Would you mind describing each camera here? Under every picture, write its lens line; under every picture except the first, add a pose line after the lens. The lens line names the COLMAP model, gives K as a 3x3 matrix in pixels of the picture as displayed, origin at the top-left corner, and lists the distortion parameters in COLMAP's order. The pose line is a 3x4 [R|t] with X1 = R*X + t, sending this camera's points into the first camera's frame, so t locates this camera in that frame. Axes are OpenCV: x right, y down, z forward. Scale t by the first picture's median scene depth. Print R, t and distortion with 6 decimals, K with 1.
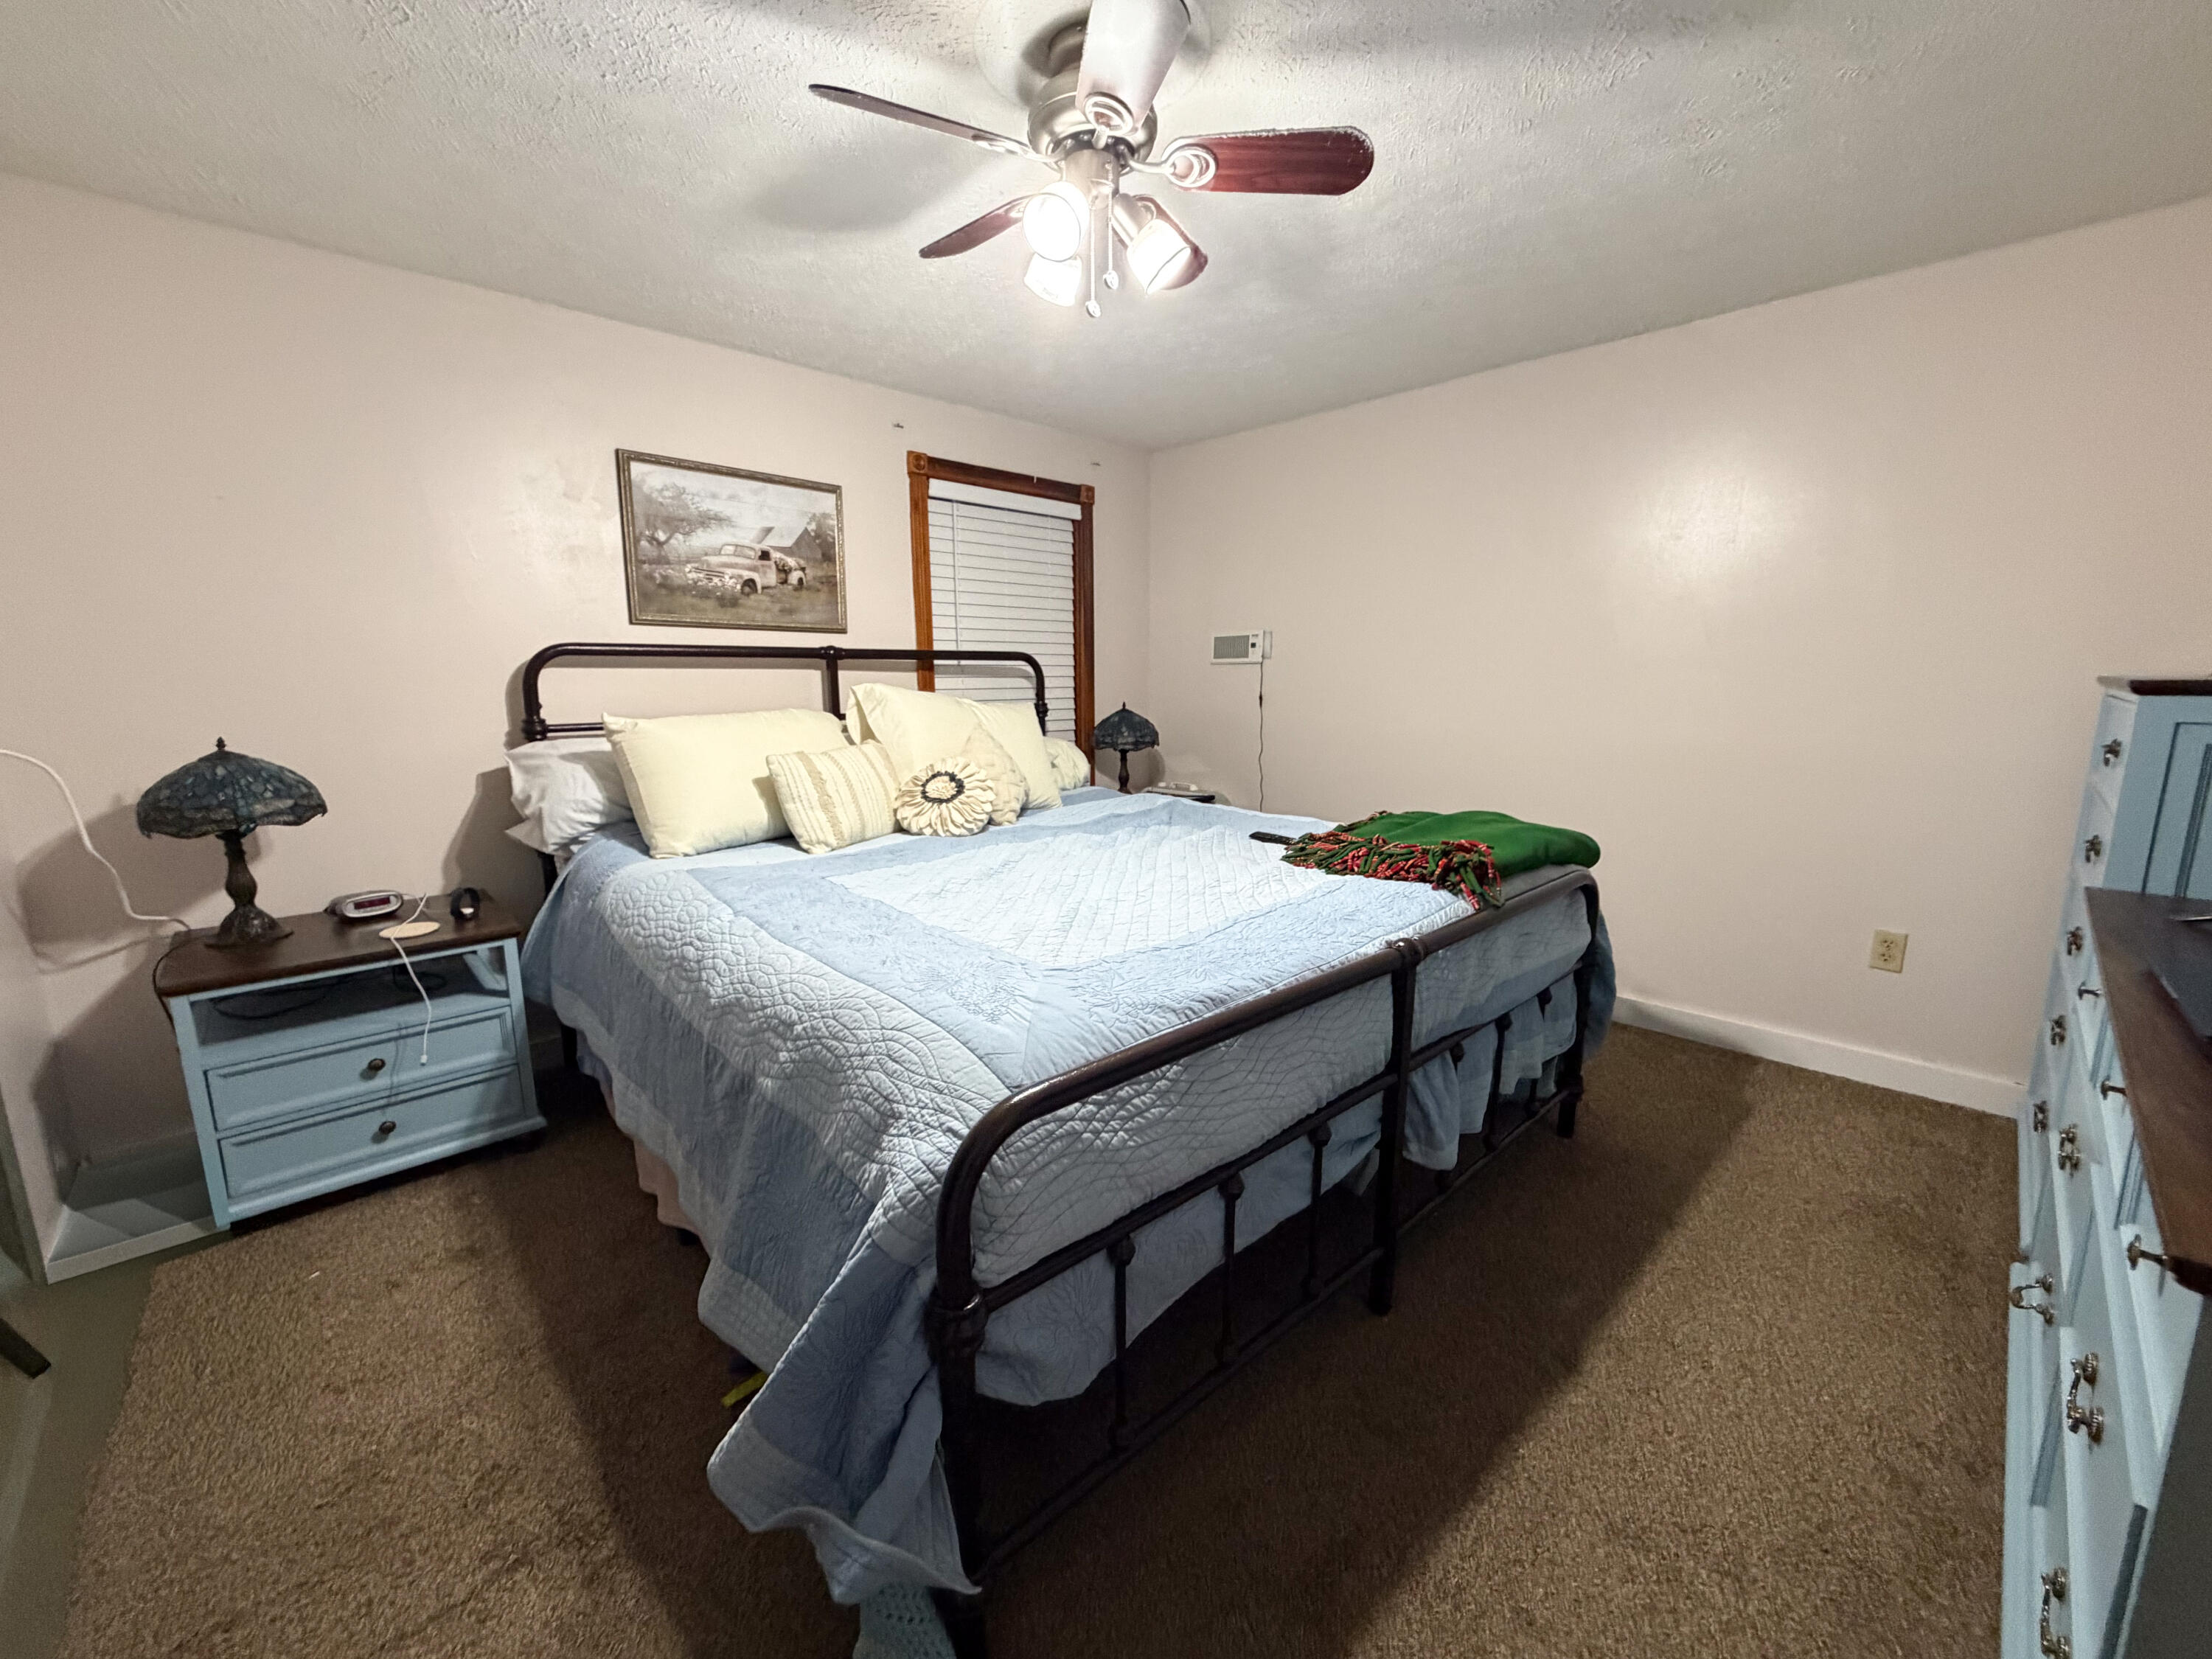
lens RADIAL K [[881.3, 0, 1106.4], [0, 881.3, 829.9], [0, 0, 1]] dist [0.000866, -0.000246]
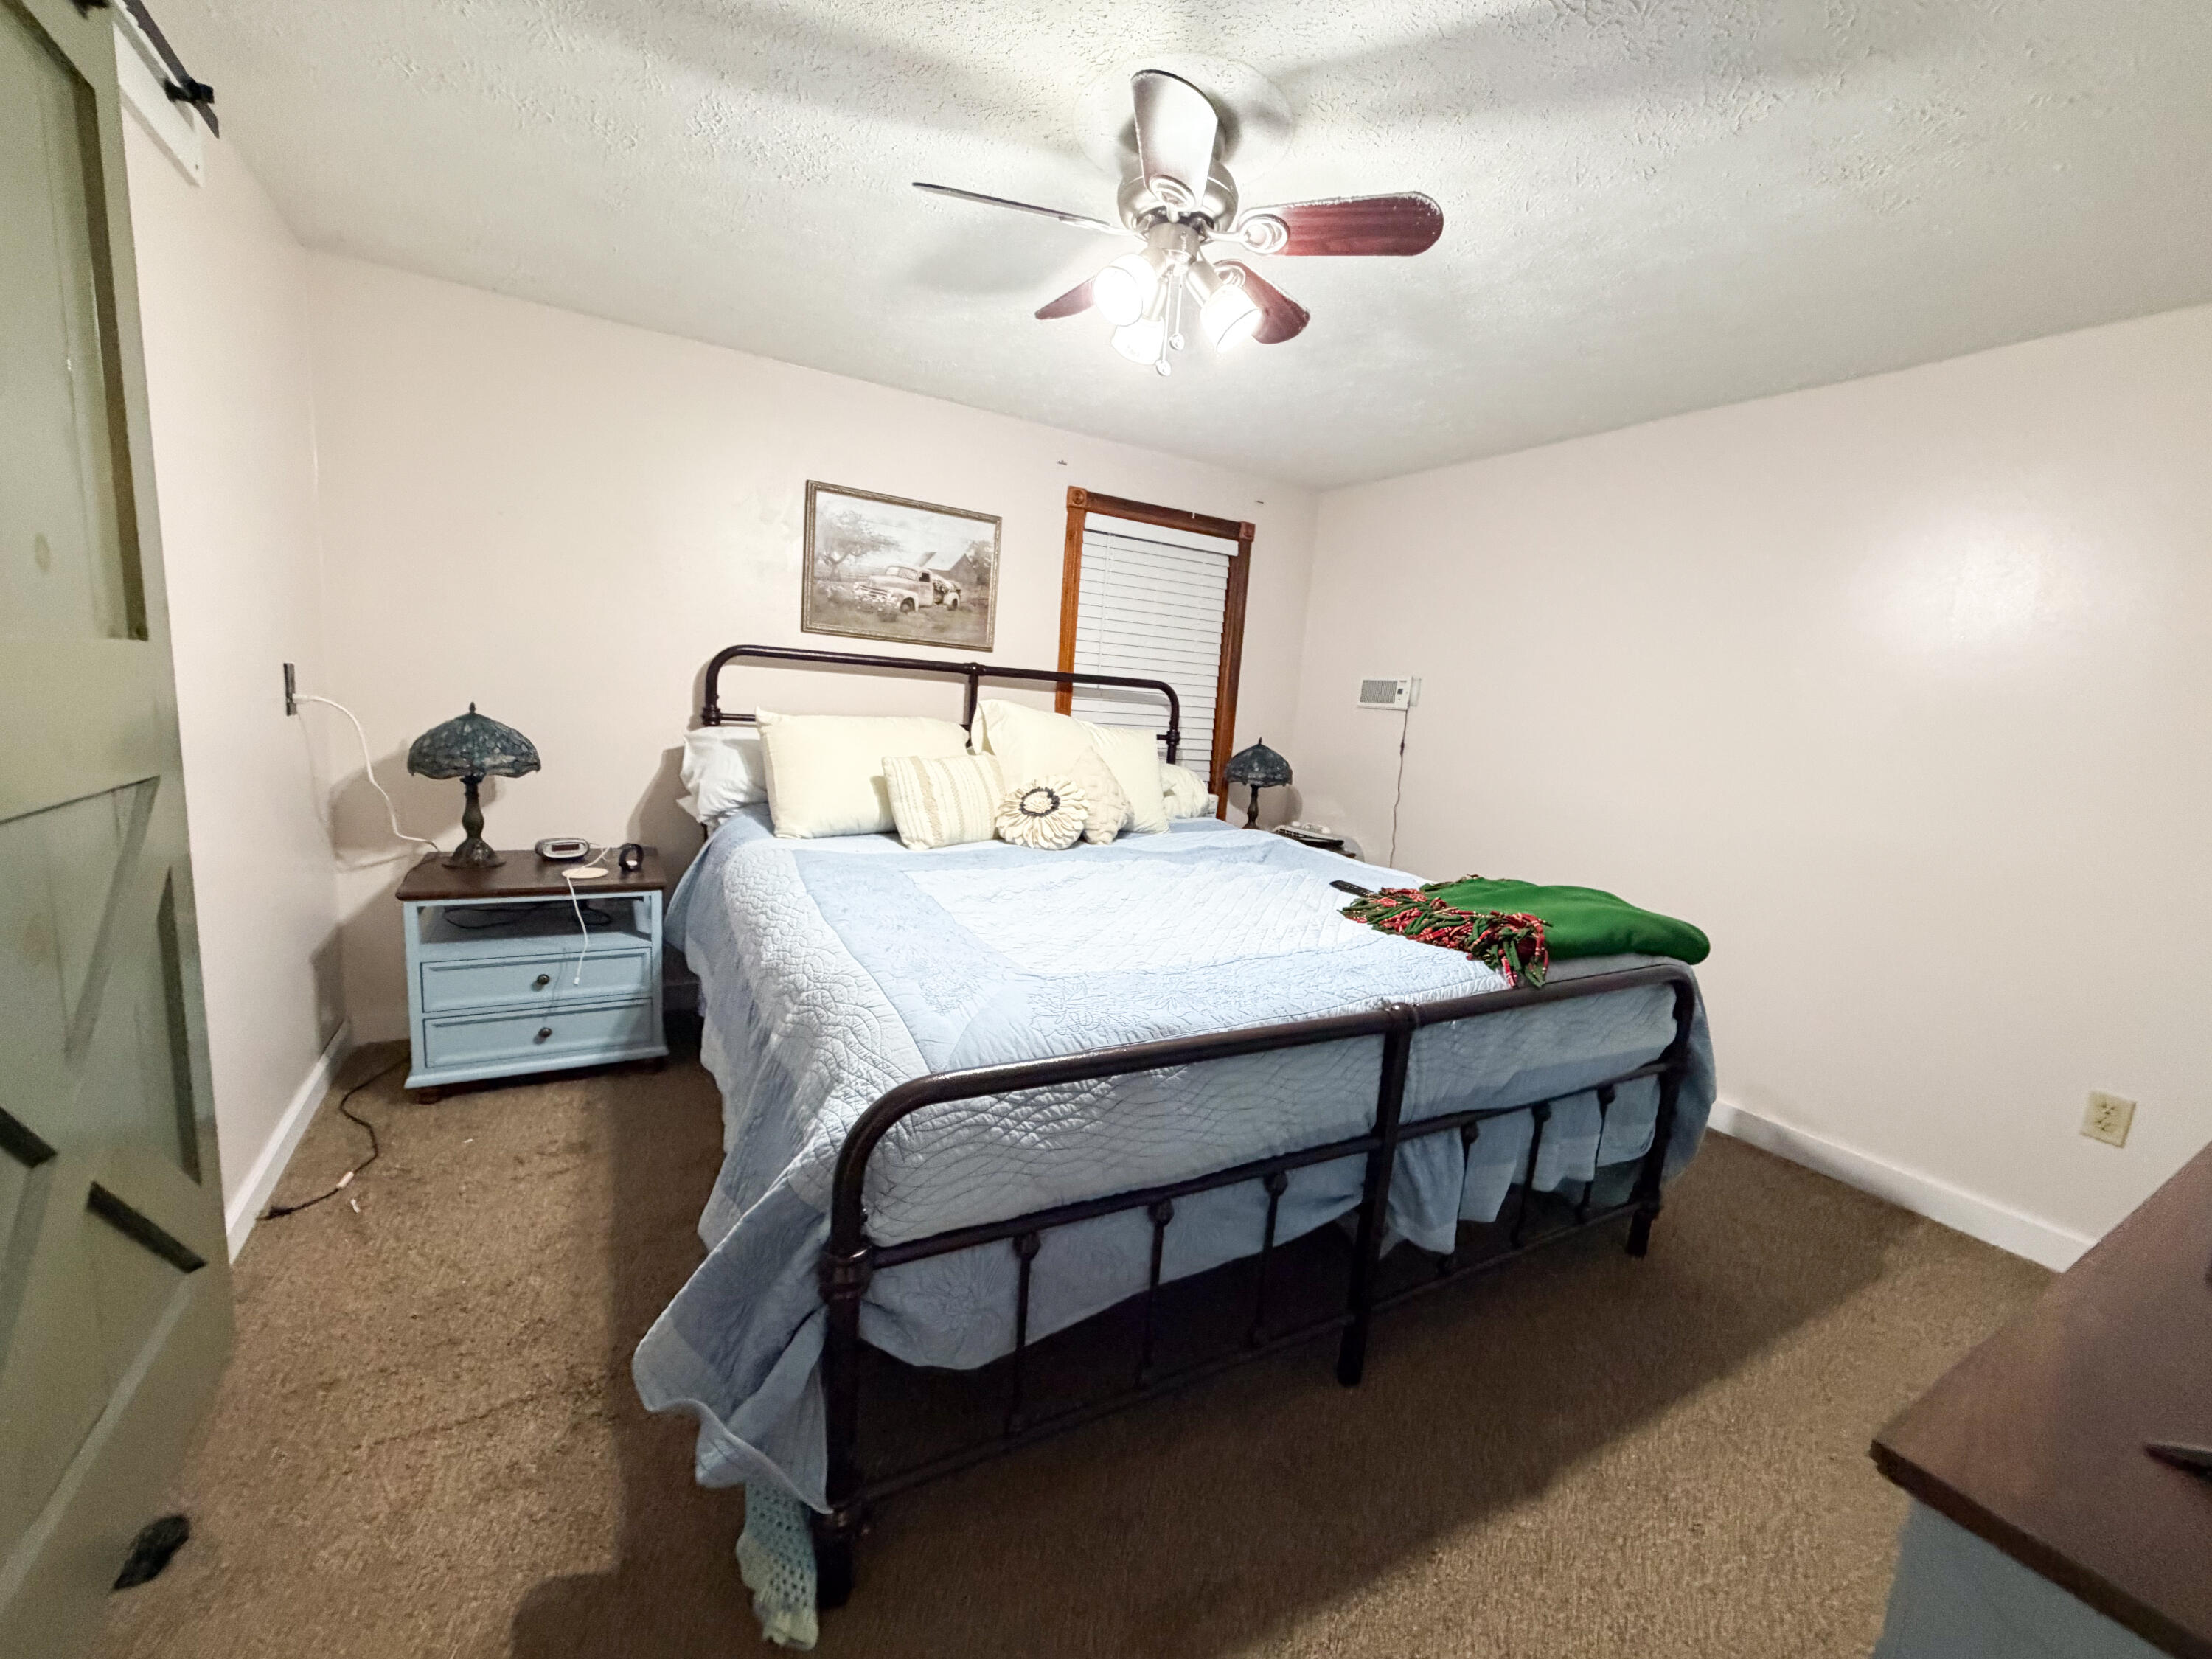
lens RADIAL K [[881.3, 0, 1102.4], [0, 881.3, 830.2], [0, 0, 1]] dist [0.000866, -0.000246]
pose [[0.969031, 0.110822, -0.220677, 0.170819], [-0.116970, 0.993023, -0.014945, -0.010070], [0.217481, 0.040295, 0.975232, -0.025074]]
